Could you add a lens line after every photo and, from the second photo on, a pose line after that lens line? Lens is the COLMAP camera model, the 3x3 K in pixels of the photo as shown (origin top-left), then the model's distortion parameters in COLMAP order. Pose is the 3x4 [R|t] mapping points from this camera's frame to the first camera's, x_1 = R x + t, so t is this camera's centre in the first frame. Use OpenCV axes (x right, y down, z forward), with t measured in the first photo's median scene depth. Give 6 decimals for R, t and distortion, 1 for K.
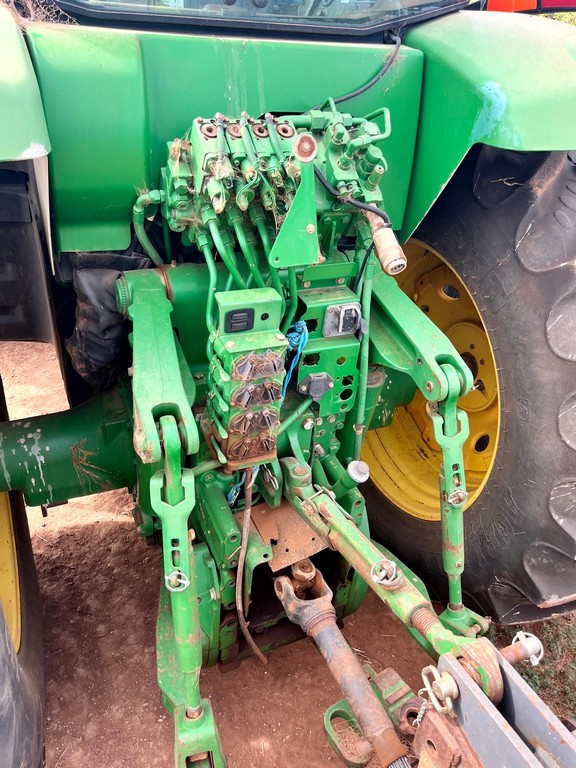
lens RADIAL K [[587.0, 0, 287.3], [0, 587.0, 385.5], [0, 0, 1]] dist [0.059651, -0.082676]
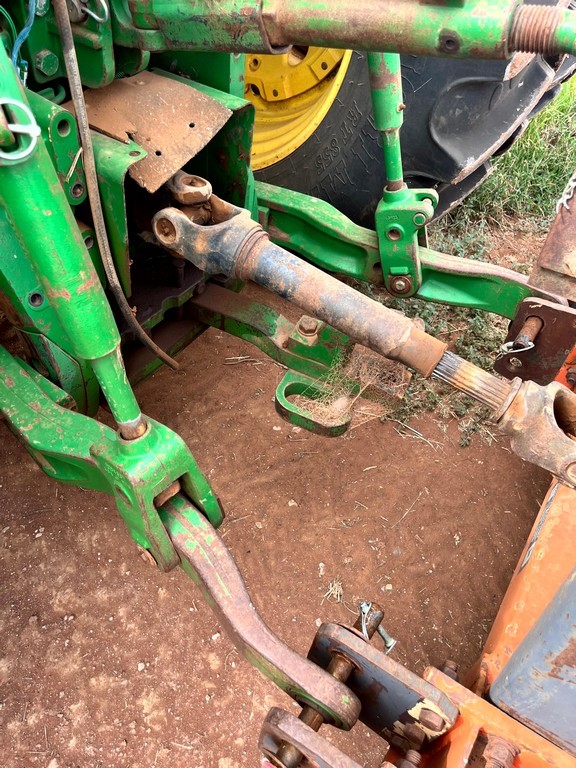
lens RADIAL K [[587.0, 0, 288.5], [0, 587.0, 388.7], [0, 0, 1]] dist [0.059651, -0.082676]
pose [[0.847397, -0.400496, 0.348598, -0.198727], [0.265113, 0.887995, 0.375739, 0.325877], [-0.460036, -0.225983, 0.858661, 0.439787]]
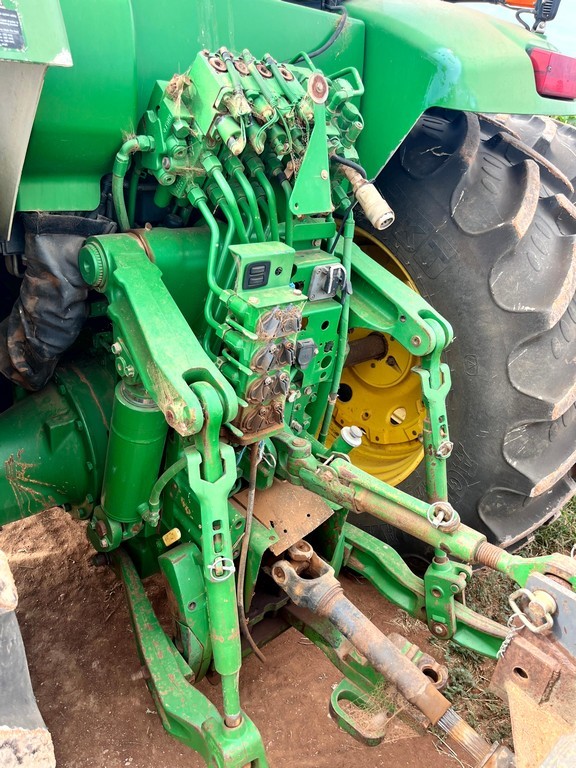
lens RADIAL K [[587.0, 0, 286.6], [0, 587.0, 386.5], [0, 0, 1]] dist [0.059651, -0.082676]
pose [[0.950033, -0.099617, 0.295826, -0.276744], [0.110083, 0.993743, -0.018892, 0.072831], [-0.292093, 0.050514, 0.955055, 0.093985]]
